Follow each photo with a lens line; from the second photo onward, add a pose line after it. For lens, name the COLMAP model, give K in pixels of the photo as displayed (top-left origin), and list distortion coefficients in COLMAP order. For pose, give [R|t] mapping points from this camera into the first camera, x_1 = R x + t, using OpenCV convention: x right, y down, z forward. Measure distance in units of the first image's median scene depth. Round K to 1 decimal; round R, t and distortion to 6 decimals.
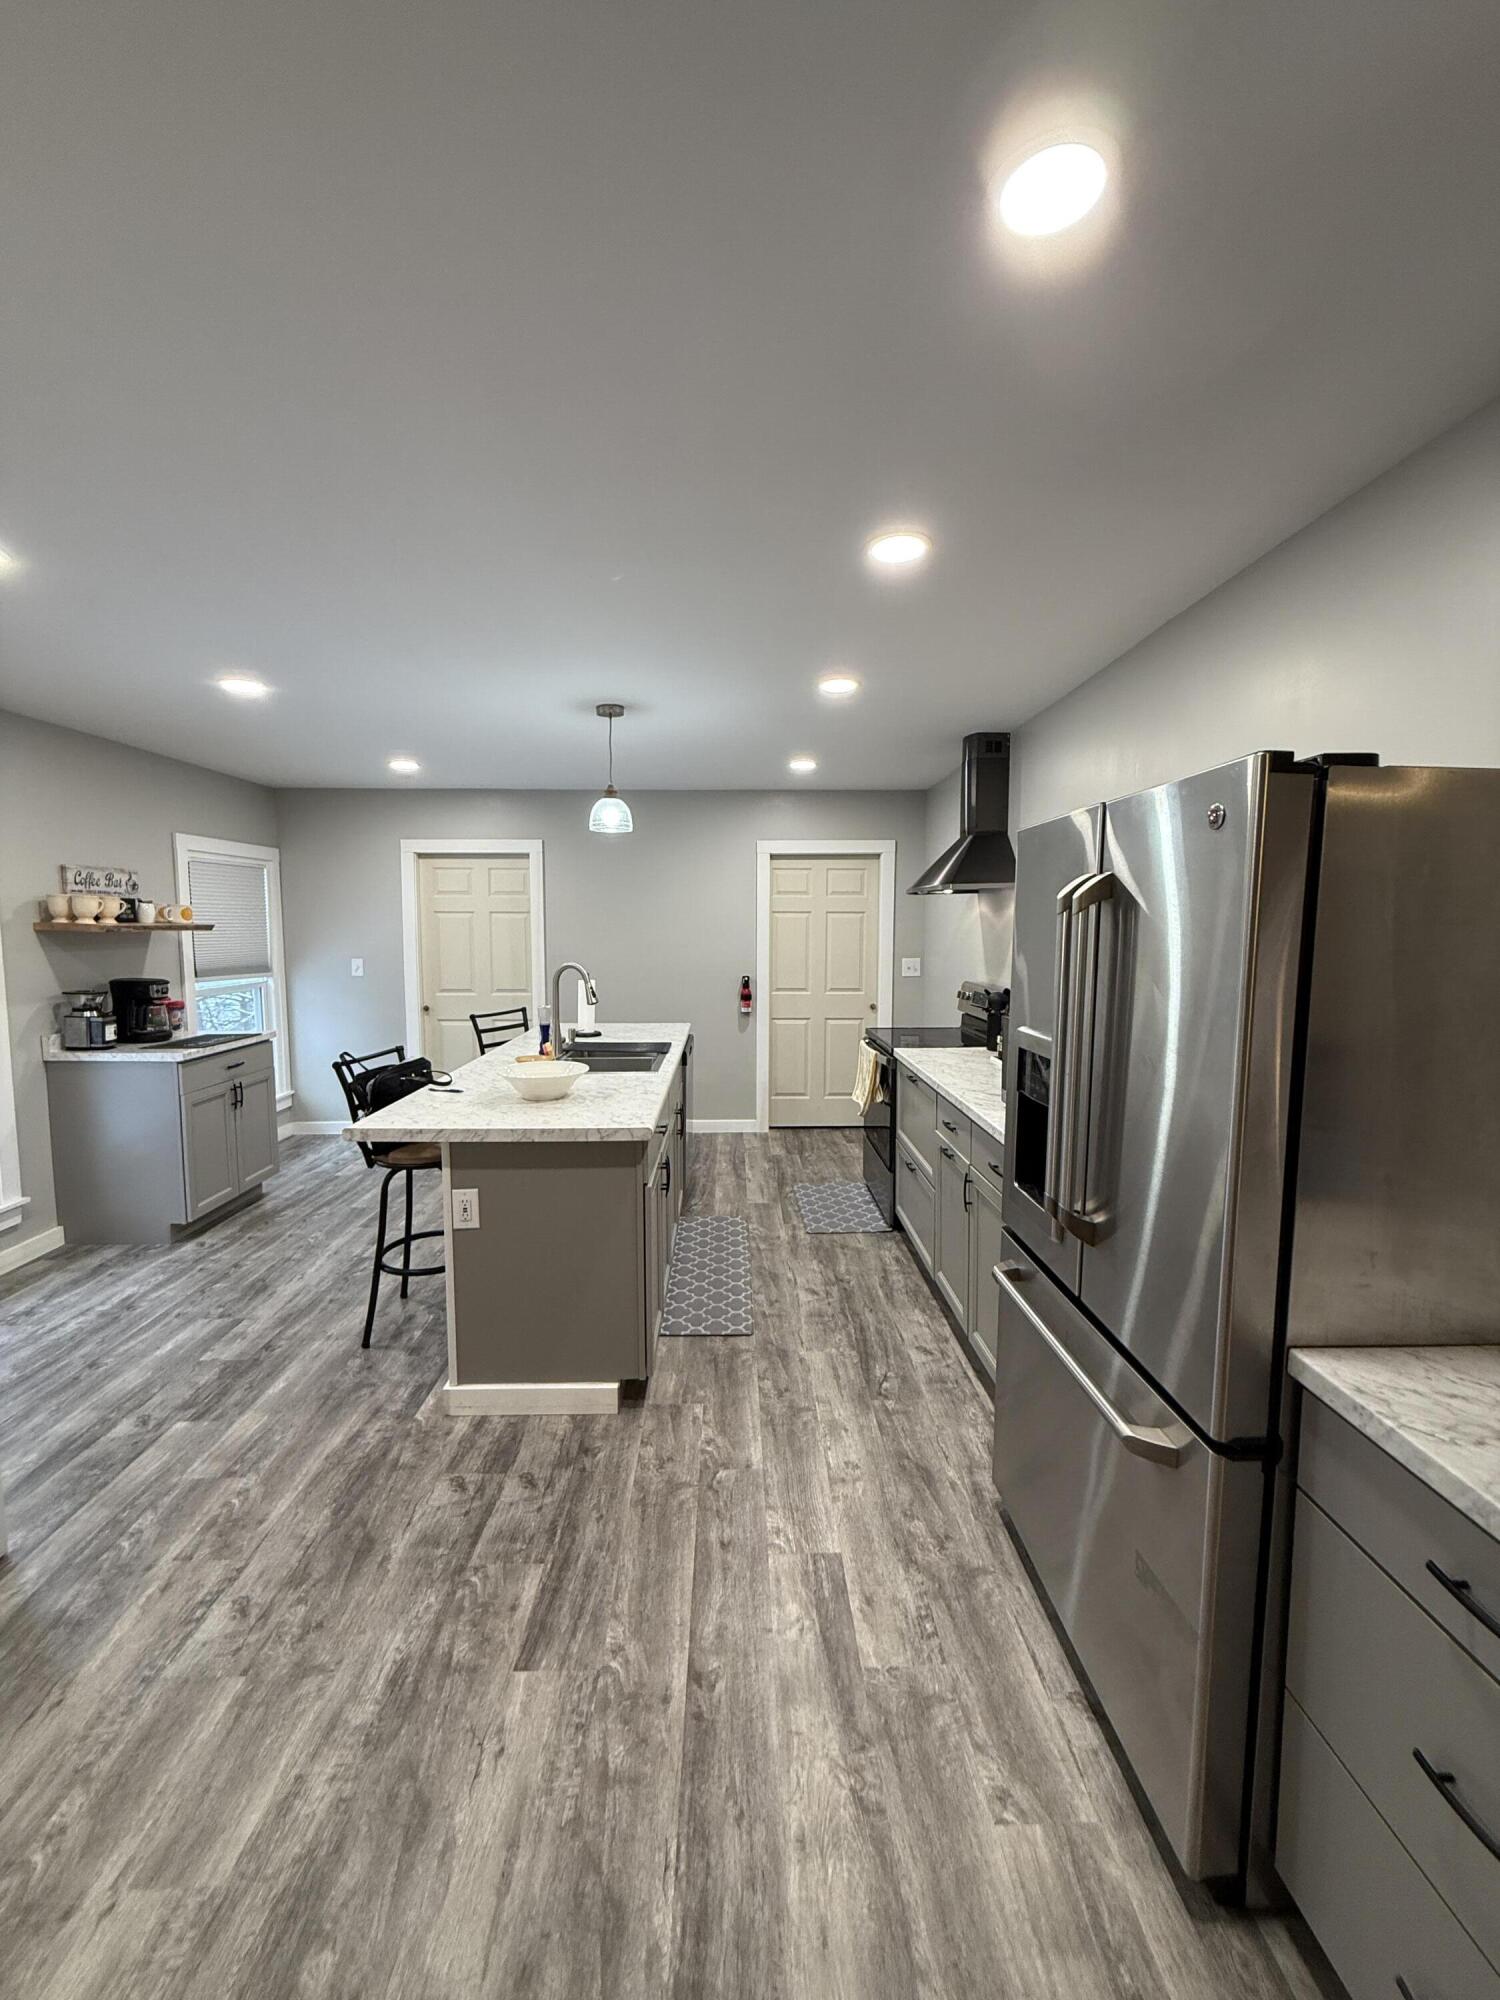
lens RADIAL K [[791.8, 0, 750.4], [0, 791.8, 994.5], [0, 0, 1]] dist [-0.001085, 0.000234]
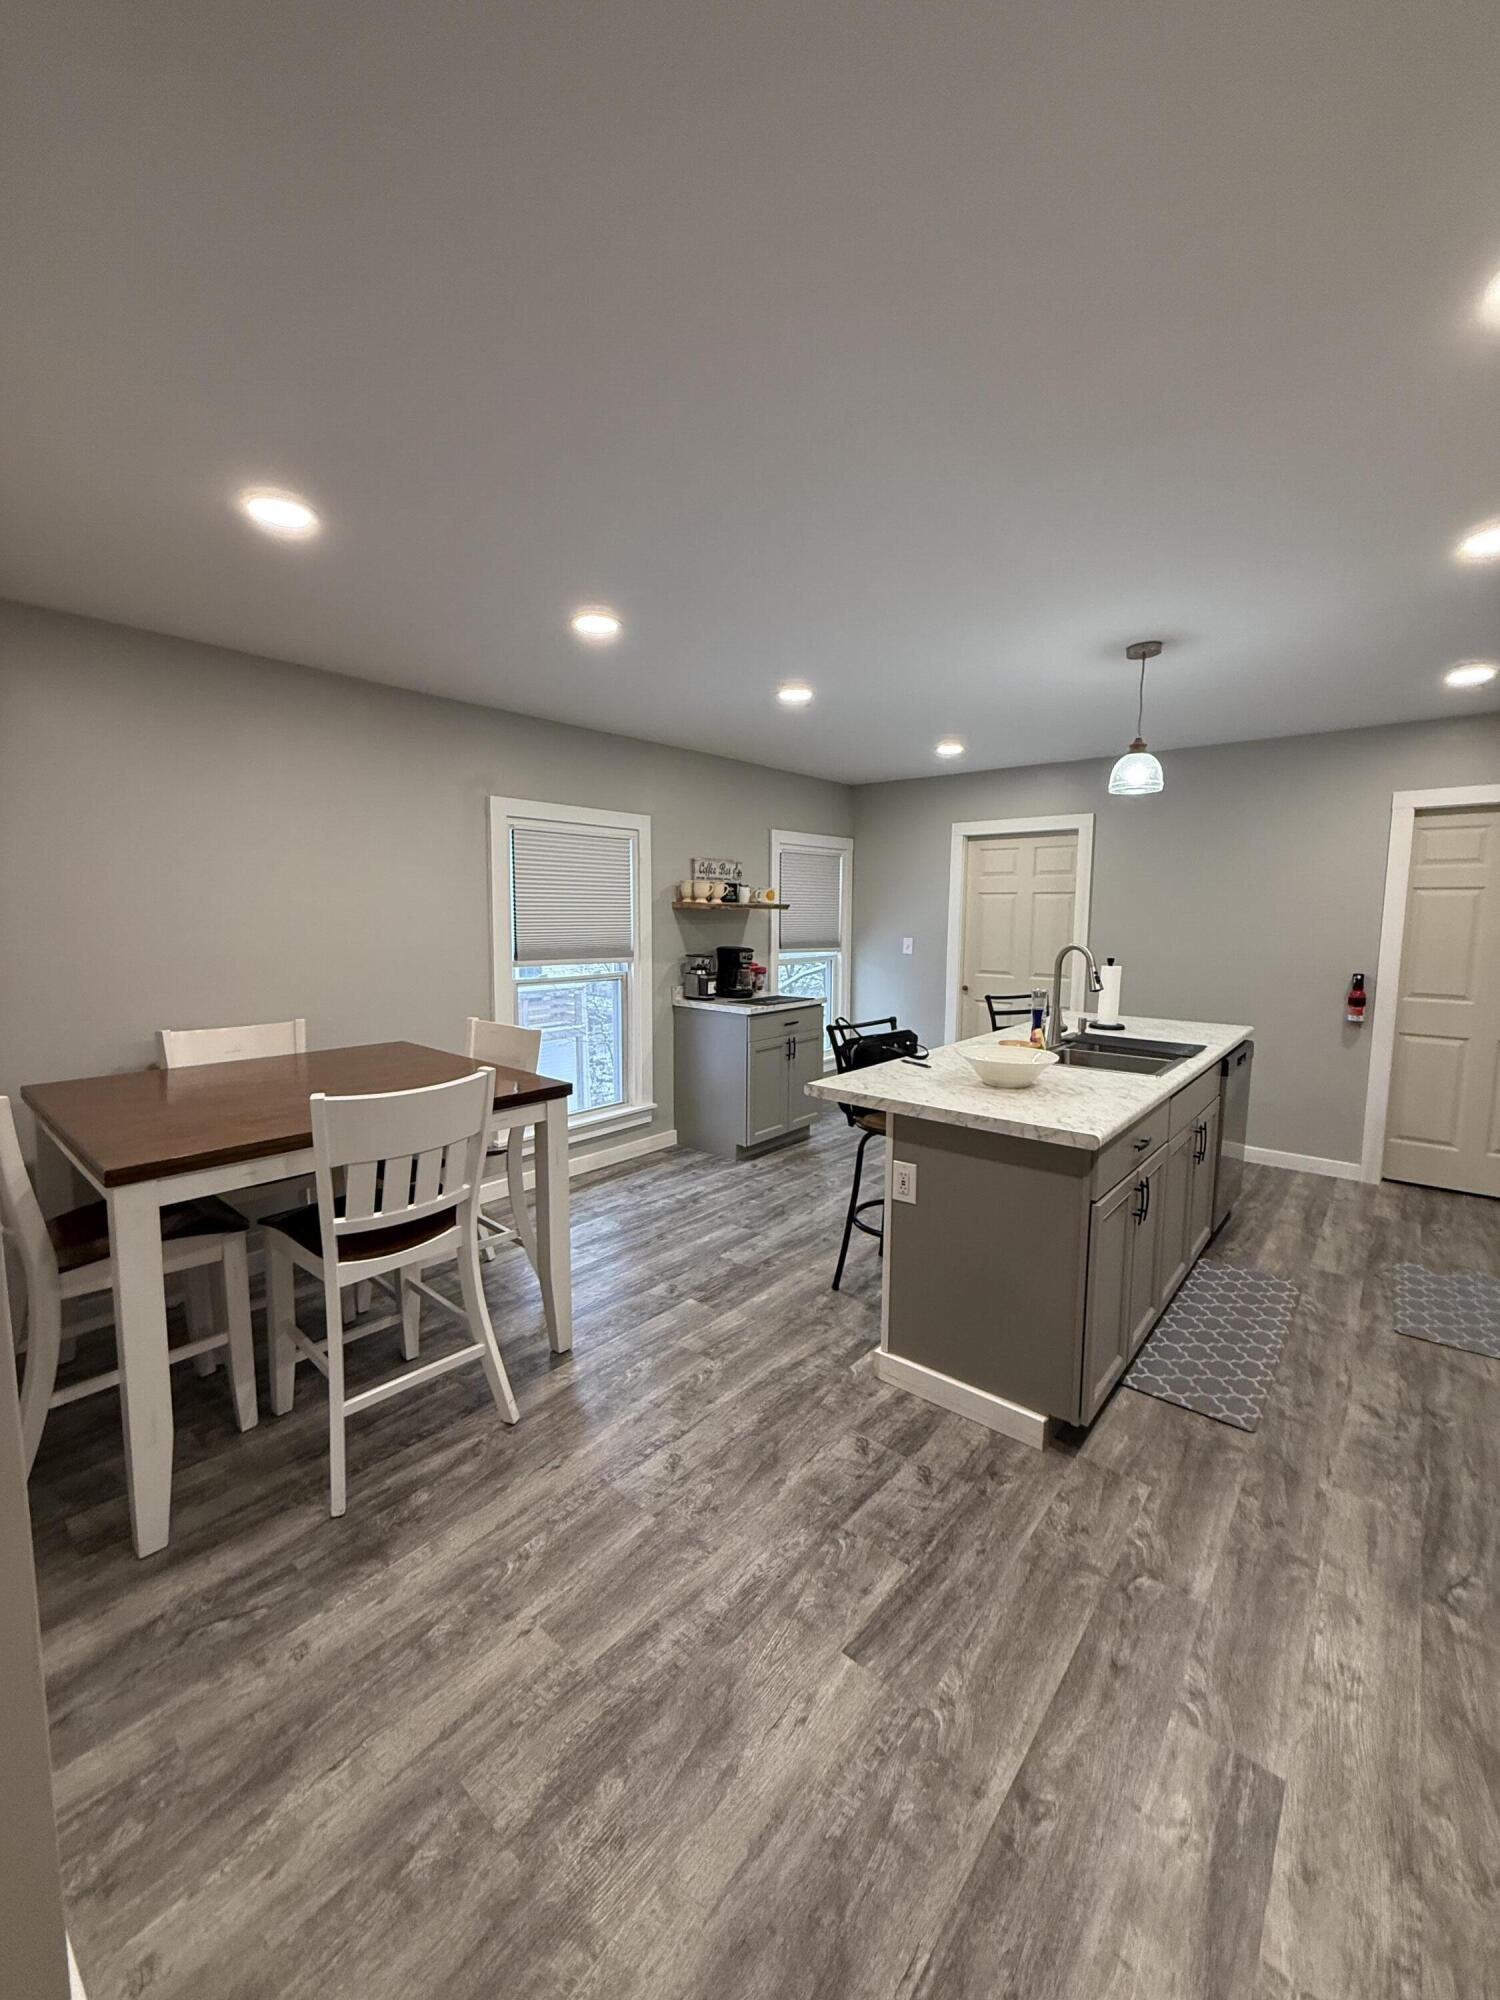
lens RADIAL K [[791.8, 0, 756.0], [0, 791.8, 994.5], [0, 0, 1]] dist [-0.001085, 0.000234]
pose [[0.751776, 0.072053, -0.655470, 0.101464], [-0.062500, 0.997323, 0.037948, 0.006835], [0.656450, 0.012438, 0.754267, 0.090588]]
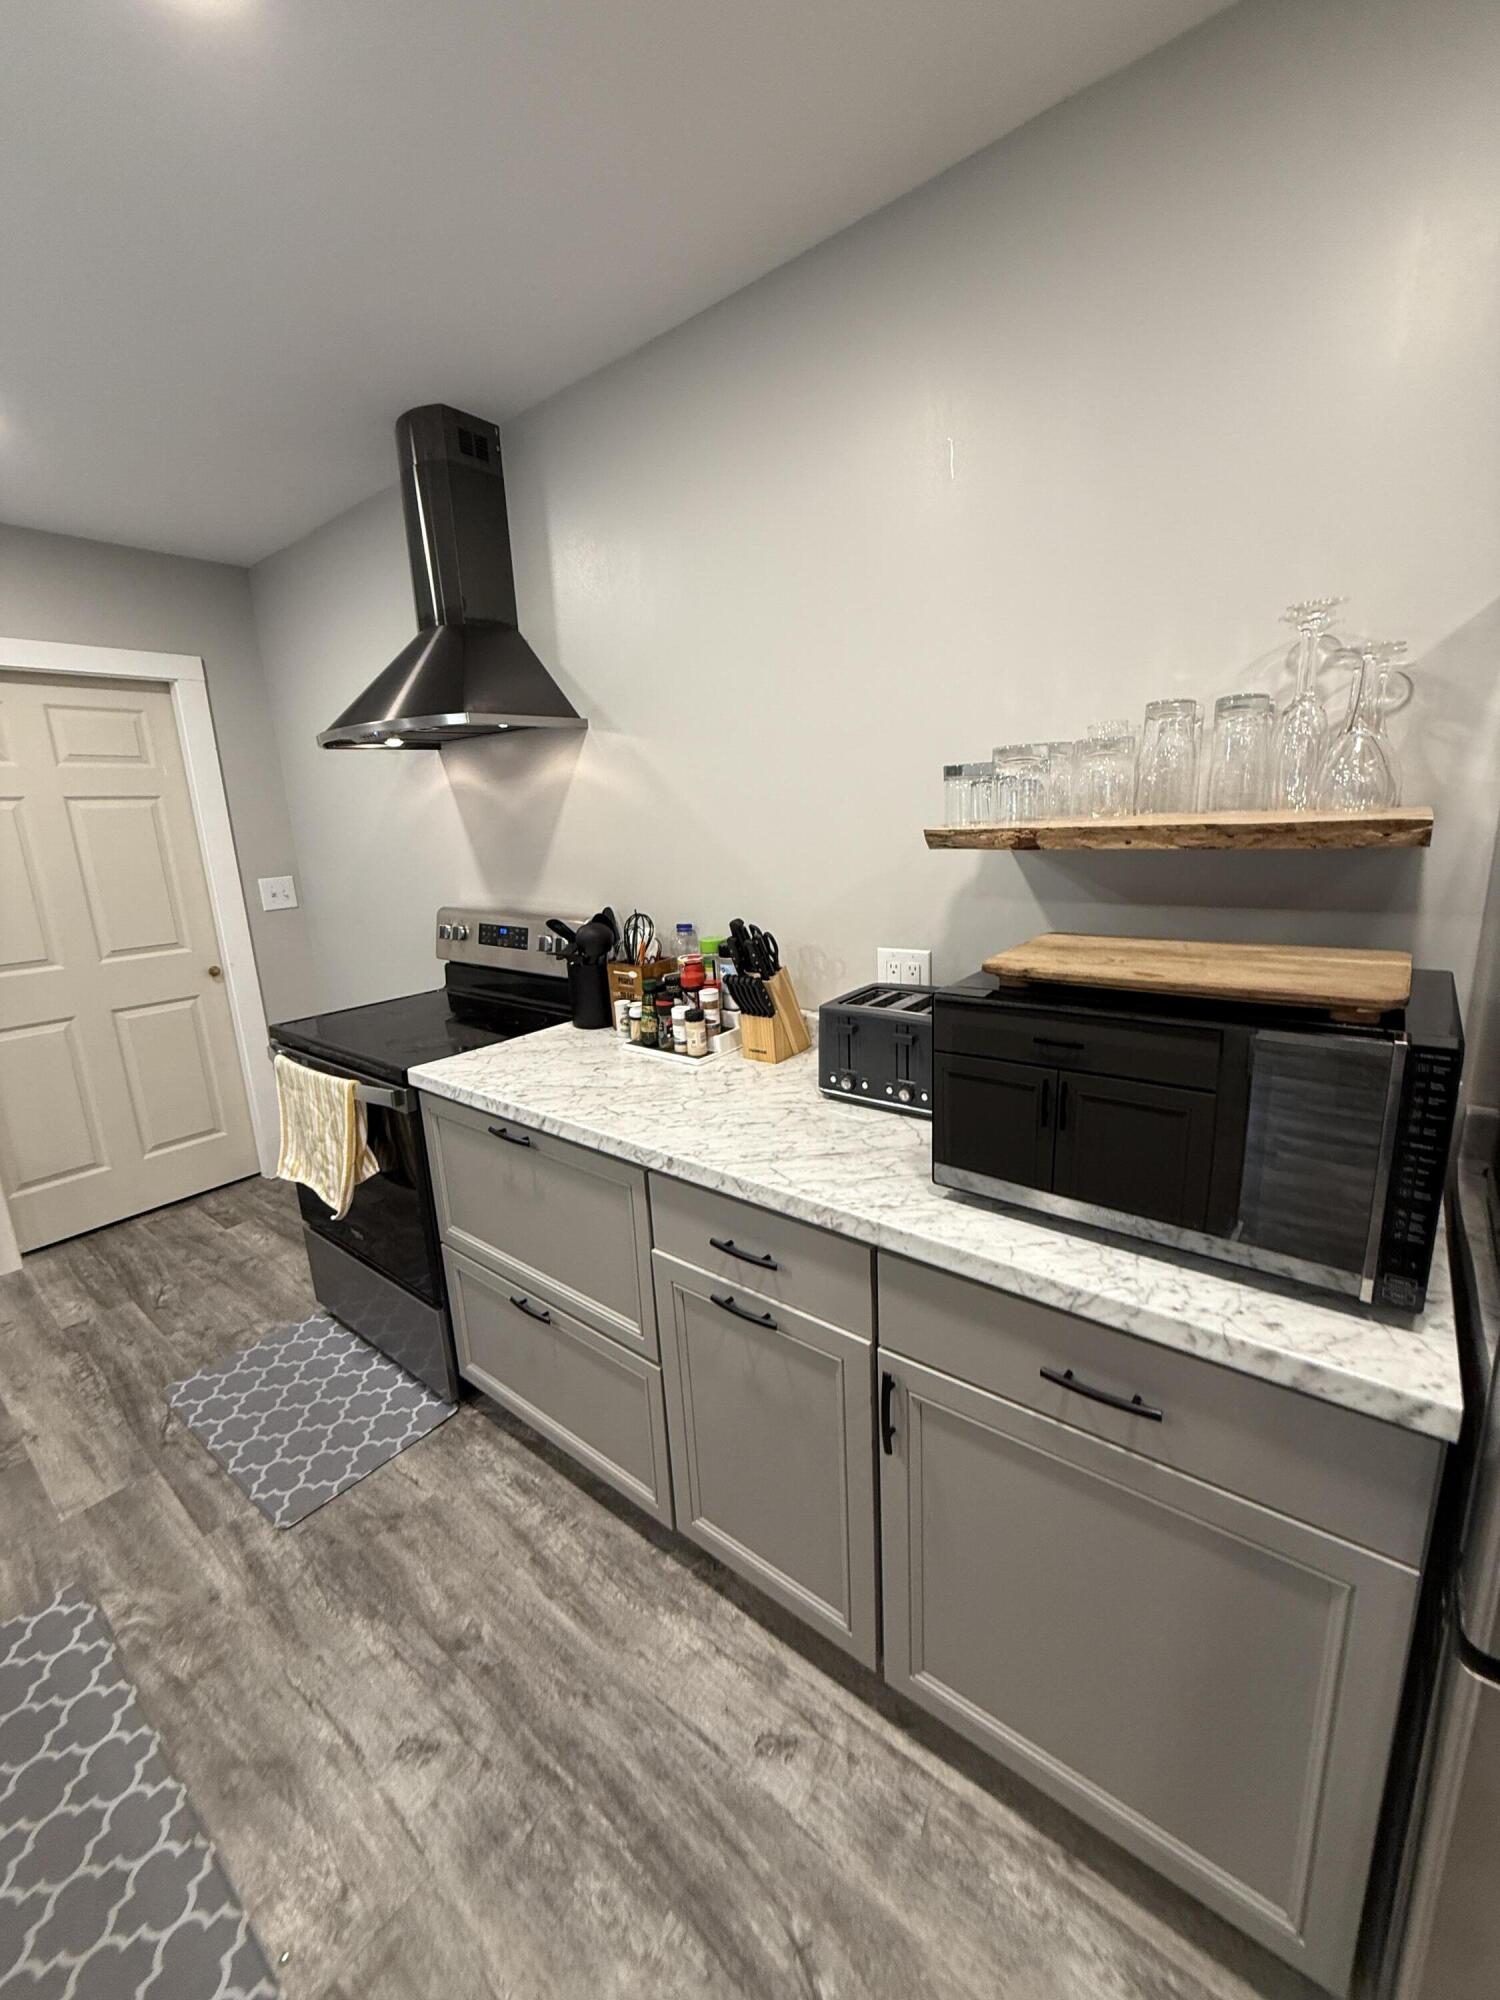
lens RADIAL K [[791.8, 0, 754.3], [0, 791.8, 993.1], [0, 0, 1]] dist [-0.001085, 0.000234]
pose [[0.637611, -0.196164, 0.744965, -0.034148], [0.106154, 0.980184, 0.167245, -0.039326], [-0.763010, -0.027557, 0.645799, 0.639967]]
